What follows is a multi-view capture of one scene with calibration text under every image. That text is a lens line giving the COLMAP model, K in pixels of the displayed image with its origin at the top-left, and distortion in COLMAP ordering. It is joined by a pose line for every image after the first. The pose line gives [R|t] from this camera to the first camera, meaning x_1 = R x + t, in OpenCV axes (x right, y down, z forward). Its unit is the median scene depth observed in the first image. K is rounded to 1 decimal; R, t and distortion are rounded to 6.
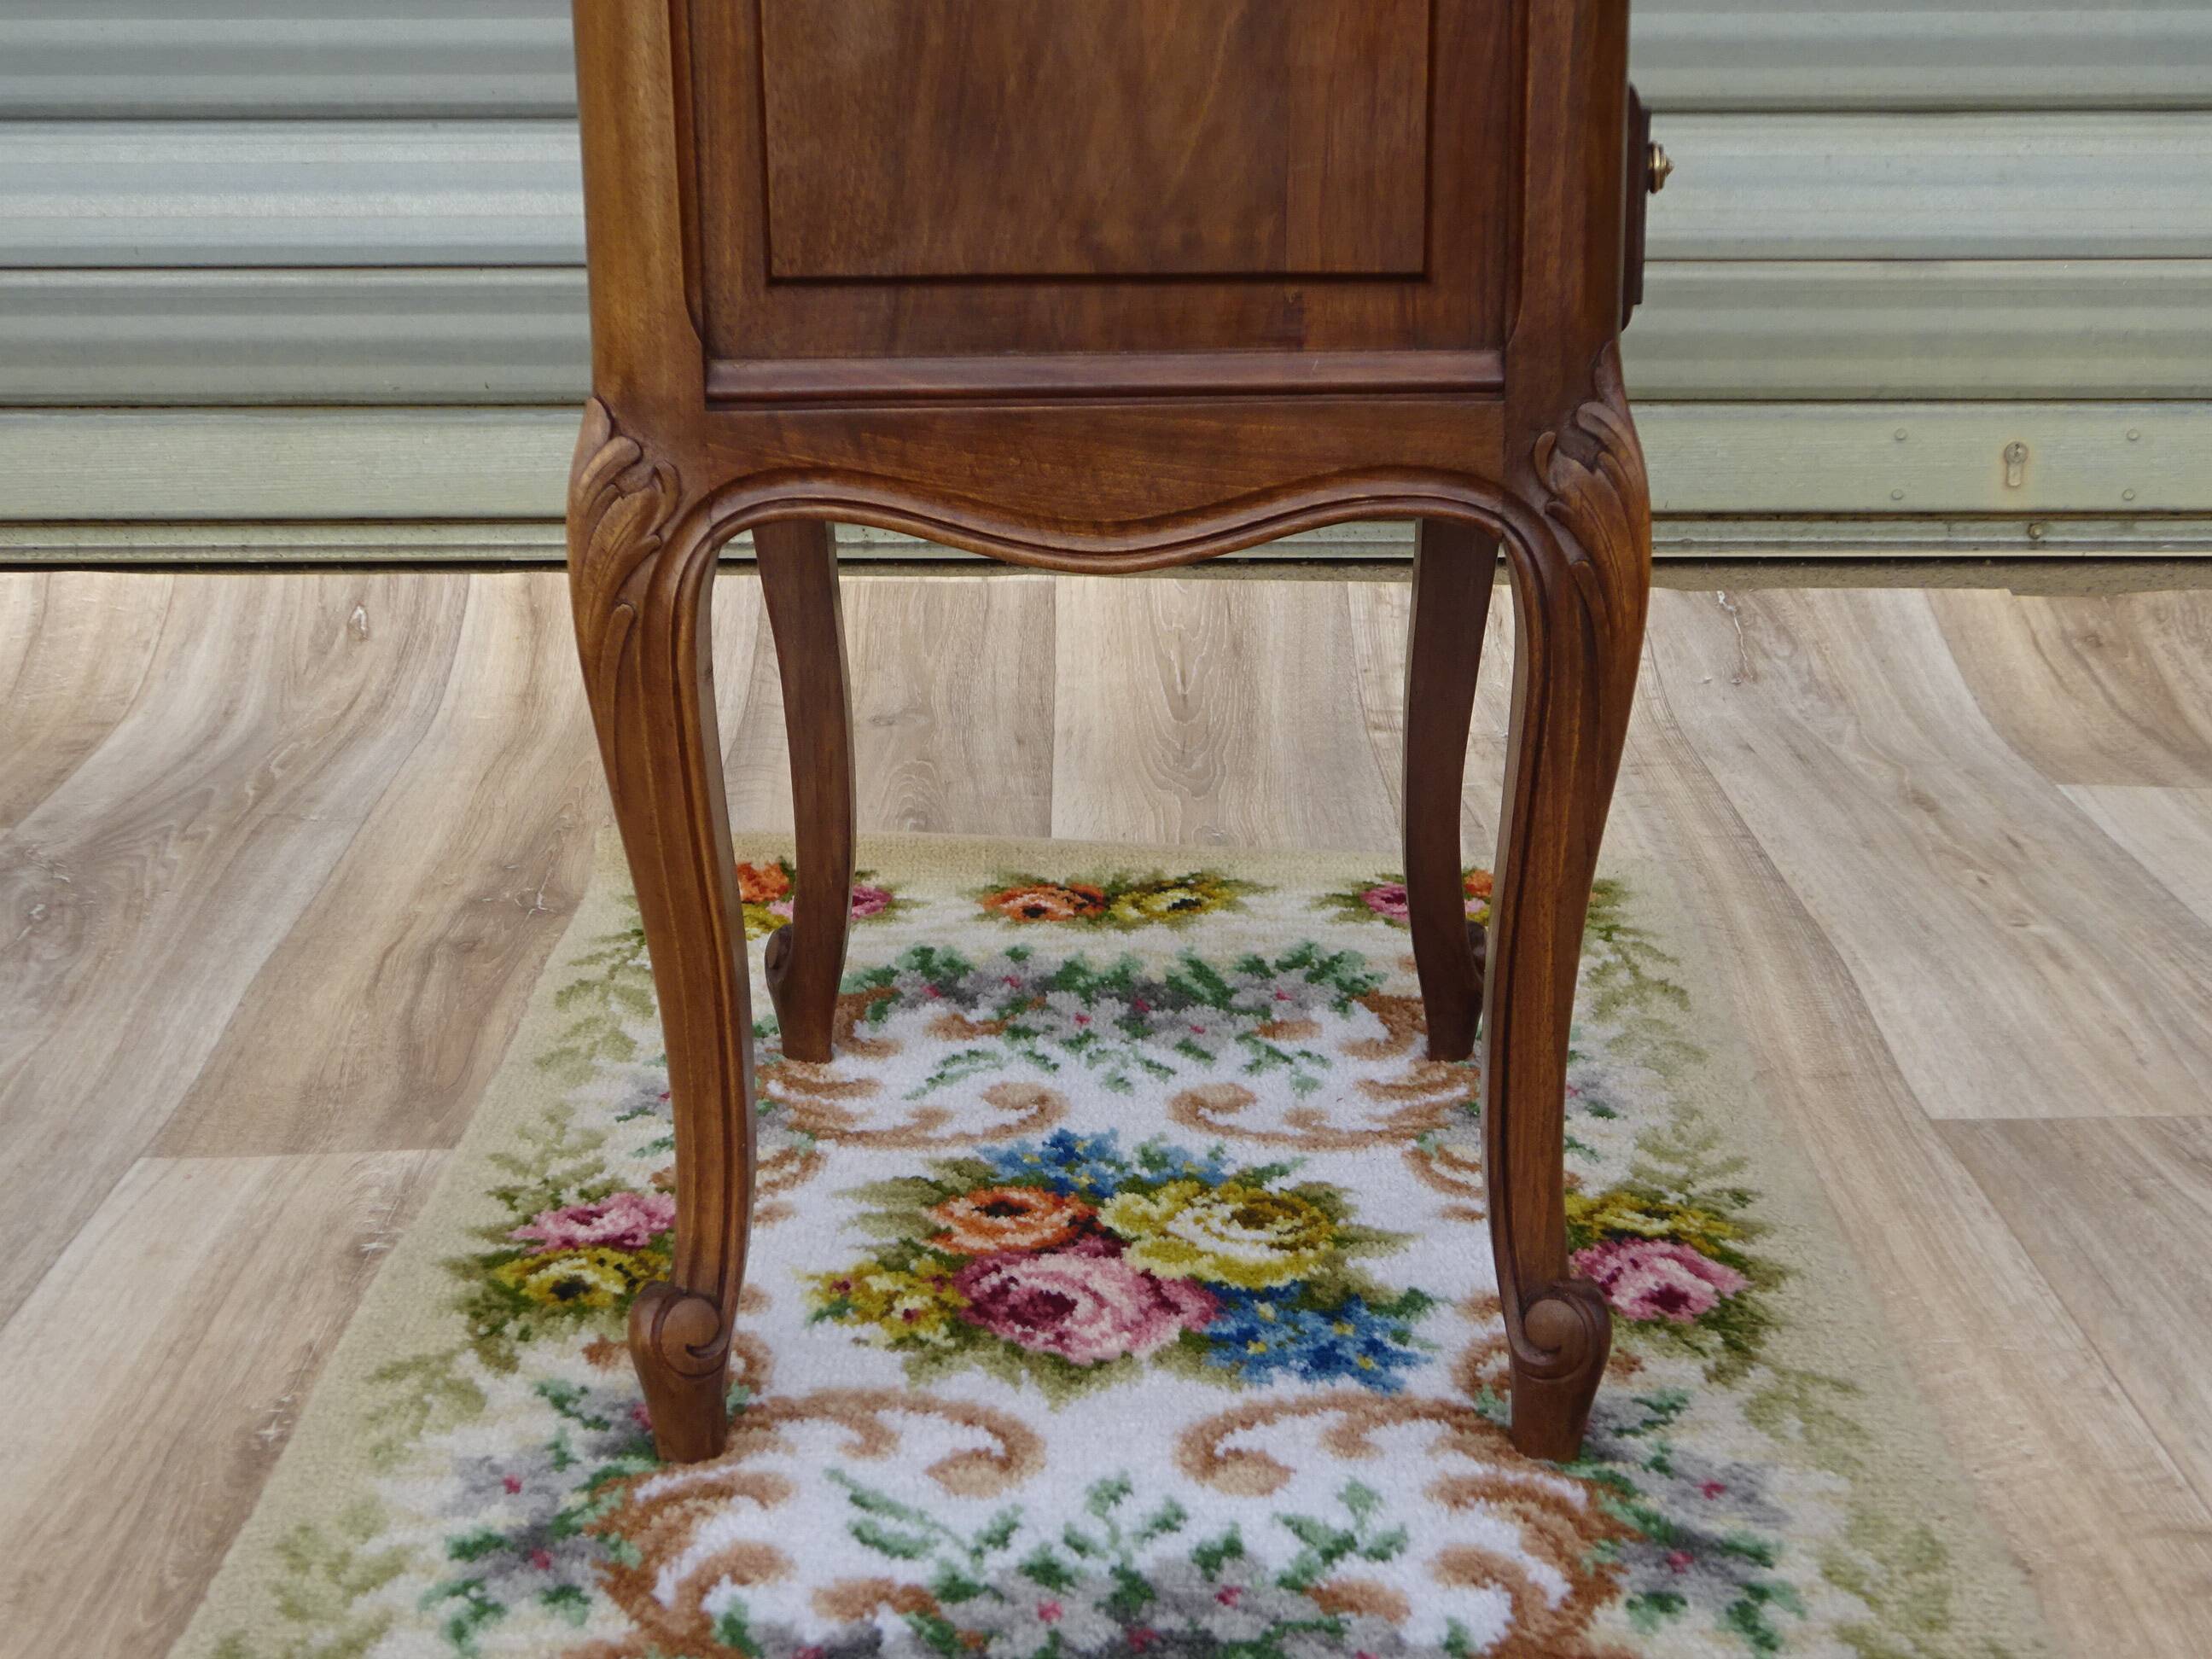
lens RADIAL K [[3029.5, 0, 1123.8], [0, 3029.5, 829.8], [0, 0, 1]] dist [0.002518, 0.087934]
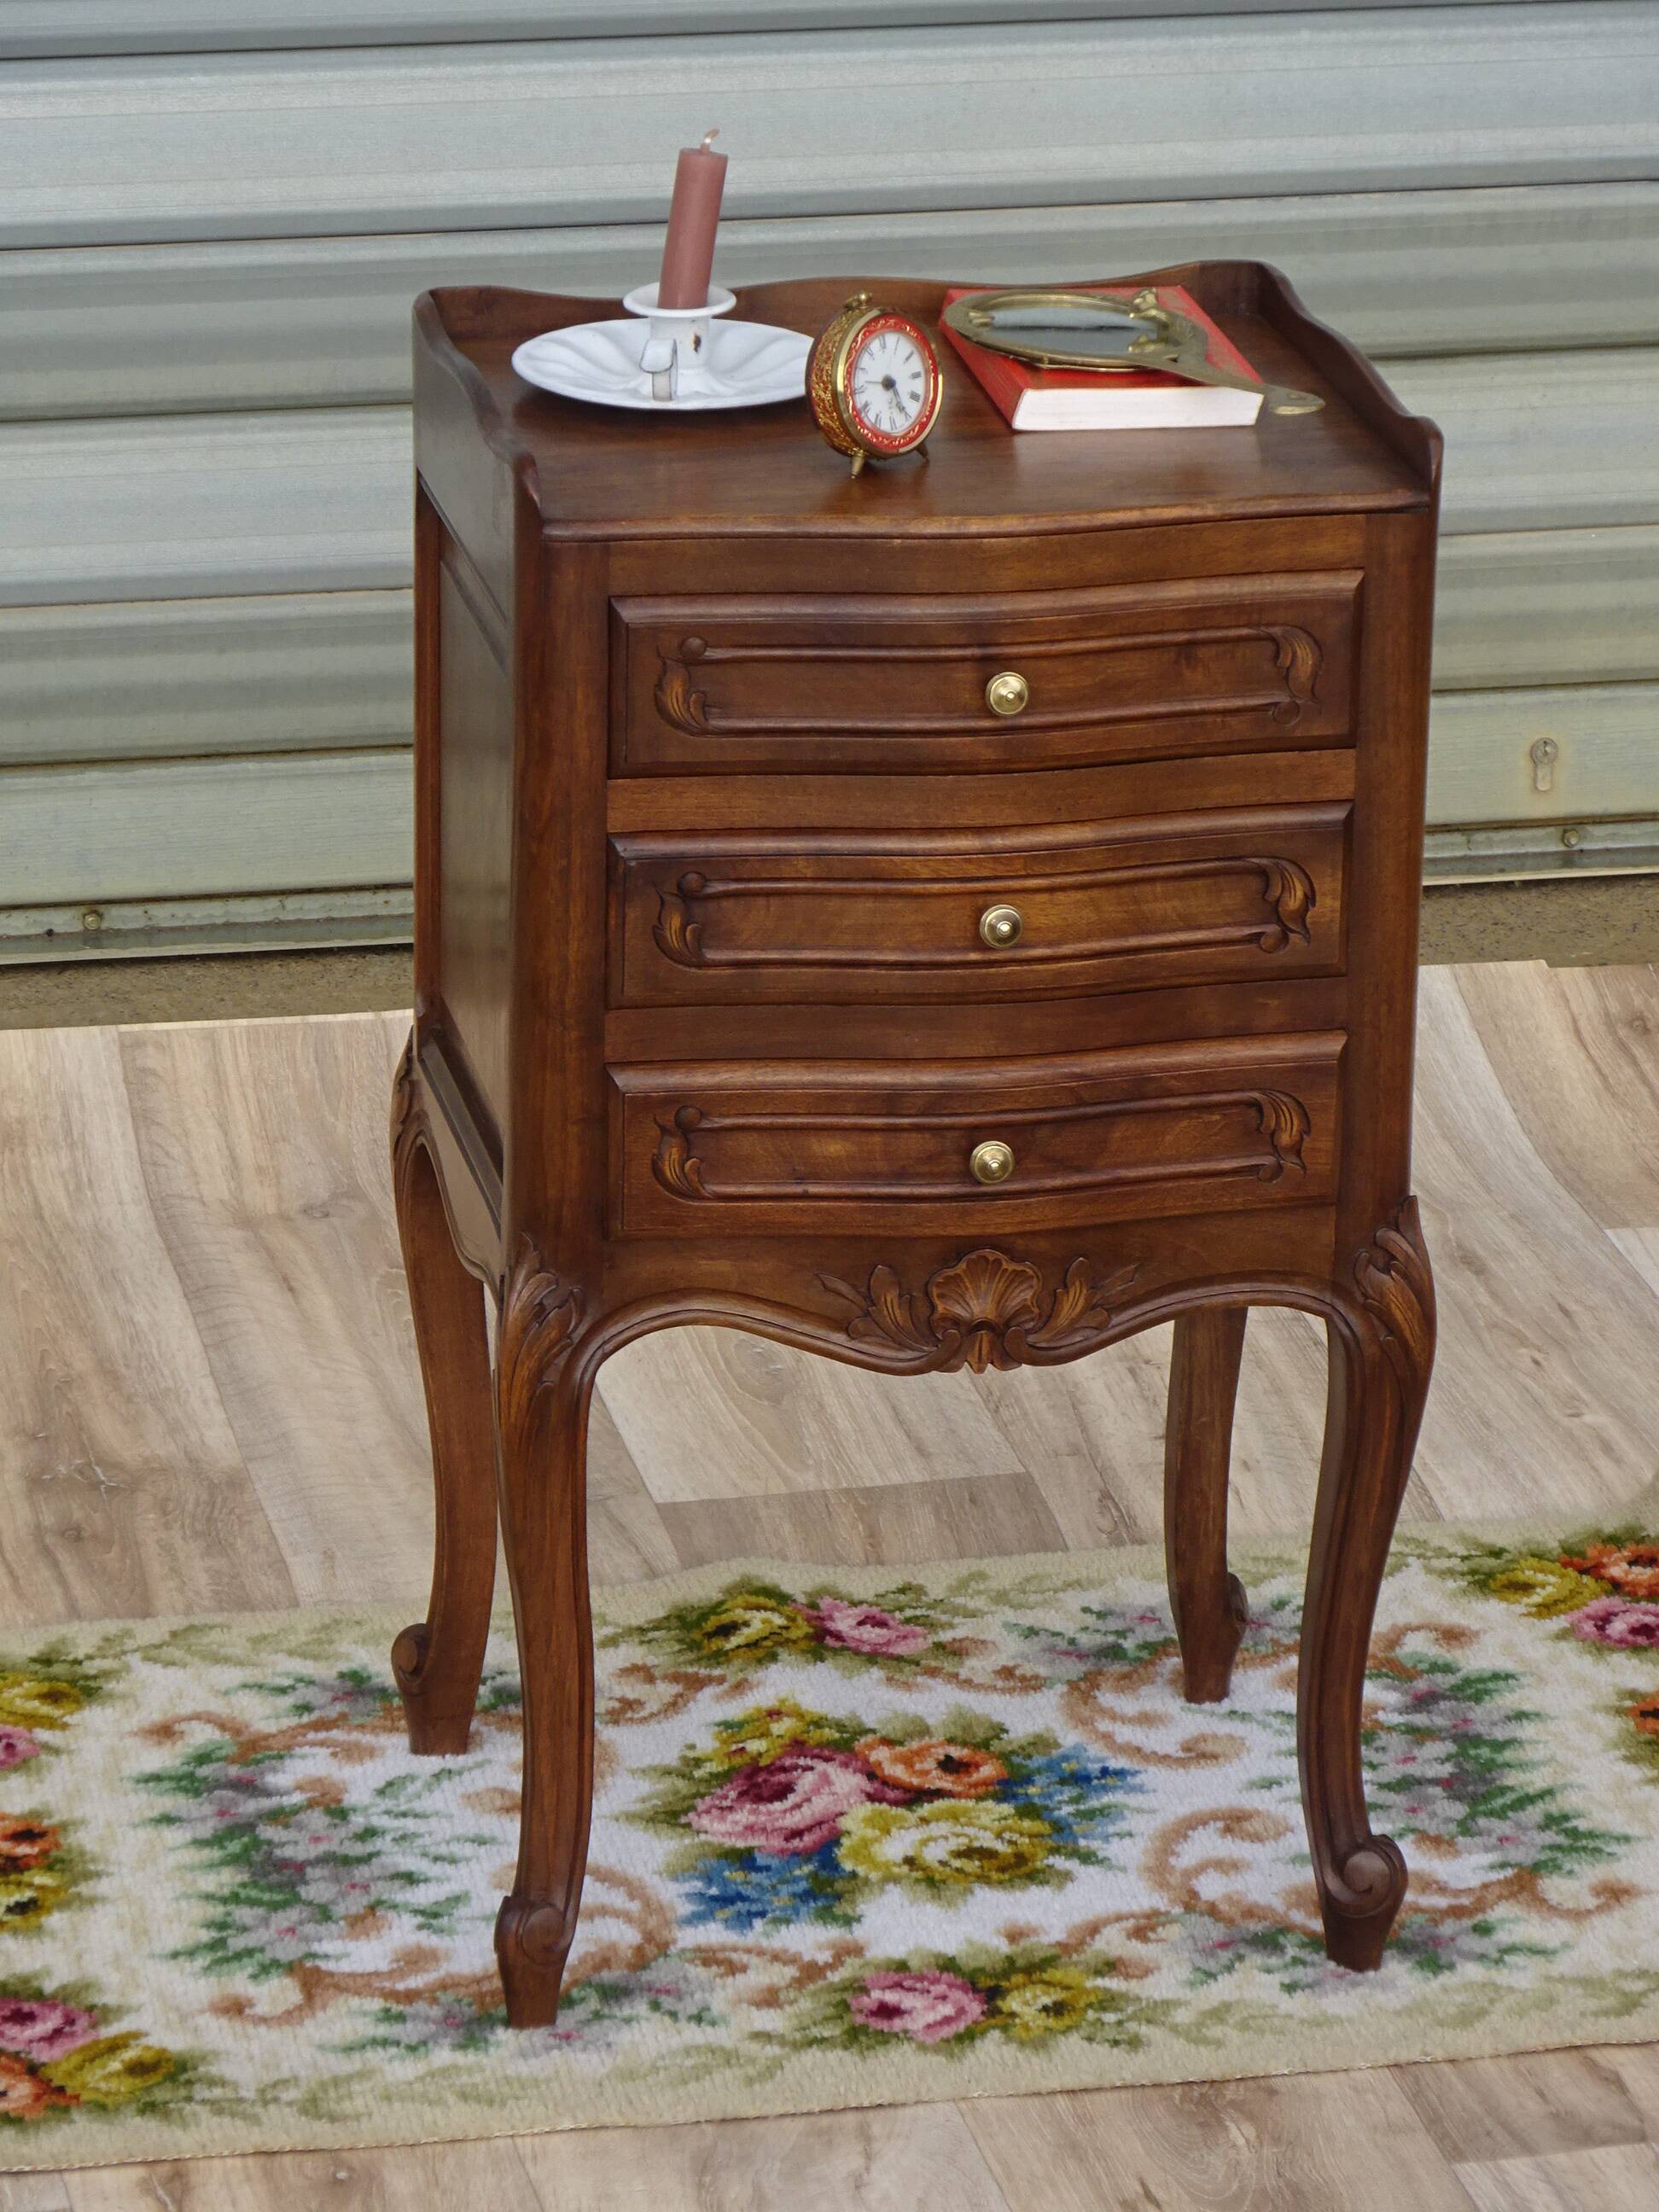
lens RADIAL K [[8185.3, 0, 829.5], [0, 8185.3, 1106.0], [0, 0, 1]] dist [-0.063945, 0.368913]
pose [[0.978971, -0.055200, 0.196390, -0.465399], [0.043374, 0.997006, 0.064019, -0.247814], [-0.199336, -0.054154, 0.978434, -1.572295]]
